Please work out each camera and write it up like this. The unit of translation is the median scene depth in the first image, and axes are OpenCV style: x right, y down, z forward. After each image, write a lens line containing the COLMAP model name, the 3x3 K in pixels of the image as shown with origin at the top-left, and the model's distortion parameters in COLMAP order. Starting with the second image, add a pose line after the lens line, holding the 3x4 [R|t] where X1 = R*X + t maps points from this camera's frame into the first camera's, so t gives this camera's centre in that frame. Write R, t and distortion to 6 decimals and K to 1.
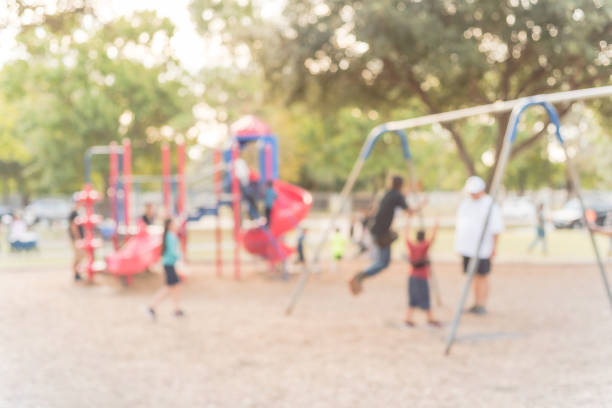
lens RADIAL K [[944.5, 0, 306.0], [0, 944.5, 204.0], [0, 0, 1]] dist [-0.245850, -0.030198]
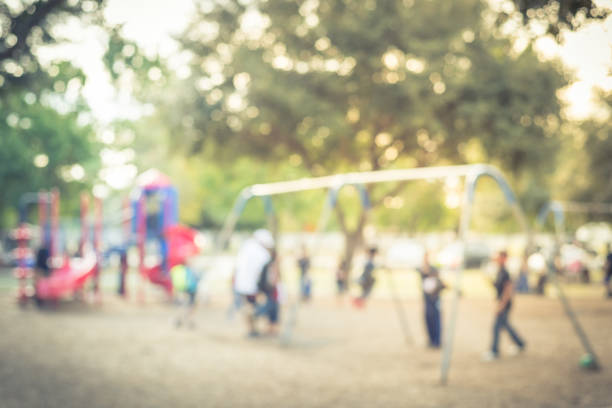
lens RADIAL K [[944.5, 0, 306.0], [0, 944.5, 204.0], [0, 0, 1]] dist [-0.245850, -0.030198]
pose [[0.994502, 0.024248, 0.101869, 0.005824], [-0.020030, 0.998907, -0.042227, -0.001912], [-0.102782, 0.039954, 0.993901, -0.104064]]
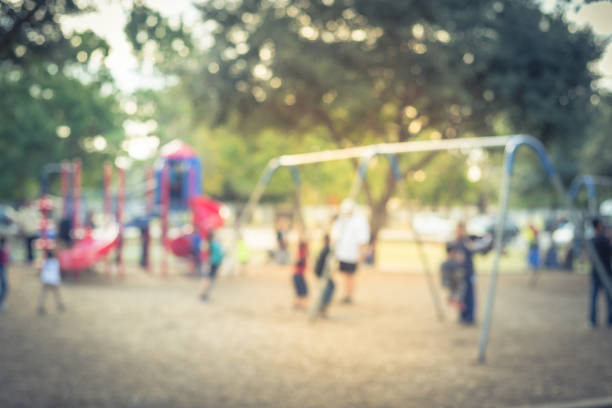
lens RADIAL K [[944.5, 0, 306.0], [0, 944.5, 204.0], [0, 0, 1]] dist [-0.245850, -0.030198]
pose [[0.996418, 0.028238, 0.079715, 0.004146], [-0.027310, 0.999546, -0.012708, -0.001639], [-0.080038, 0.010486, 0.996737, -0.095110]]
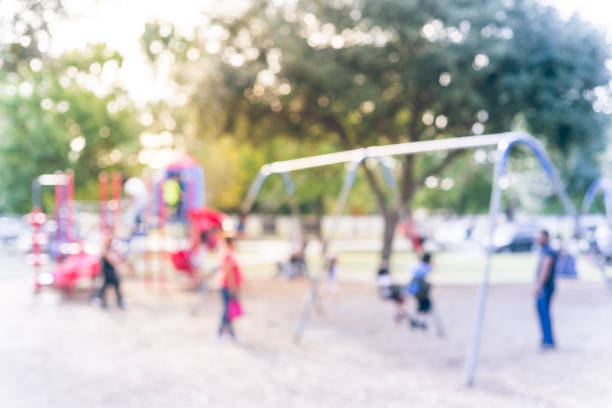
lens RADIAL K [[944.5, 0, 306.0], [0, 944.5, 204.0], [0, 0, 1]] dist [-0.245850, -0.030198]
pose [[0.998807, 0.013590, 0.046906, 0.020092], [-0.012478, 0.999636, -0.023917, -0.001544], [-0.047214, 0.023303, 0.998613, -0.072036]]
